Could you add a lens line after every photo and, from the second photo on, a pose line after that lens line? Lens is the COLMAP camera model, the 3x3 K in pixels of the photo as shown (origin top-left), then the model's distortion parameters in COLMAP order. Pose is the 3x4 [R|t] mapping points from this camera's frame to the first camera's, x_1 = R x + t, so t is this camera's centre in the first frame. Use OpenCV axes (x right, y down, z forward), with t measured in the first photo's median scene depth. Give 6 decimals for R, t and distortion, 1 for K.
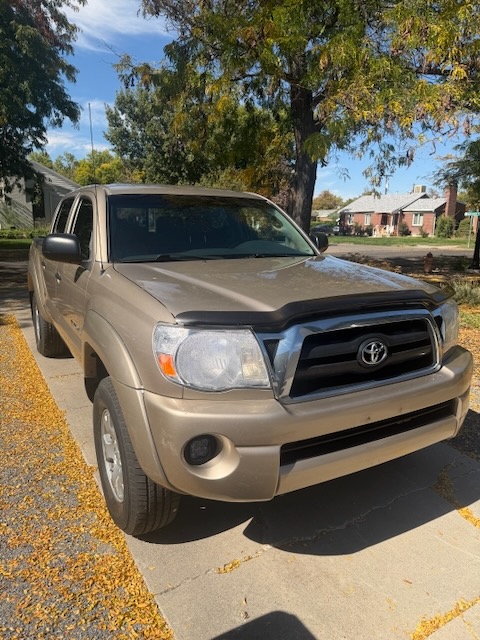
lens RADIAL K [[447.5, 0, 239.8], [0, 447.5, 320.3], [0, 0, 1]] dist [0.030034, -0.030747]
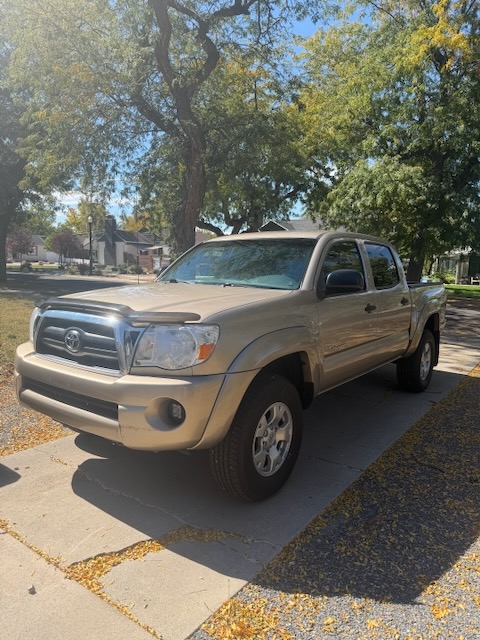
lens RADIAL K [[447.5, 0, 238.6], [0, 447.5, 322.9], [0, 0, 1]] dist [0.030034, -0.030747]
pose [[0.404809, 0.111516, -0.907576, 0.418919], [-0.211439, 0.977052, 0.025744, -0.029737], [0.889620, 0.181475, 0.419098, 0.204991]]
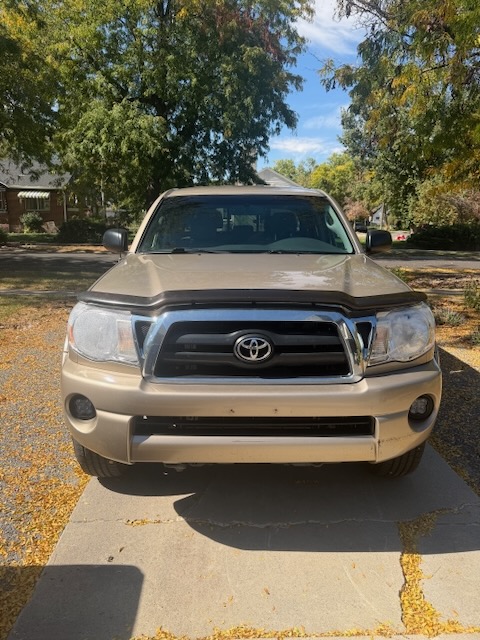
lens RADIAL K [[447.5, 0, 242.4], [0, 447.5, 319.7], [0, 0, 1]] dist [0.030034, -0.030747]
pose [[0.881910, 0.100619, -0.460554, 0.171011], [-0.102113, 0.994535, 0.021744, -0.002485], [0.460225, 0.027852, 0.887365, 0.026376]]
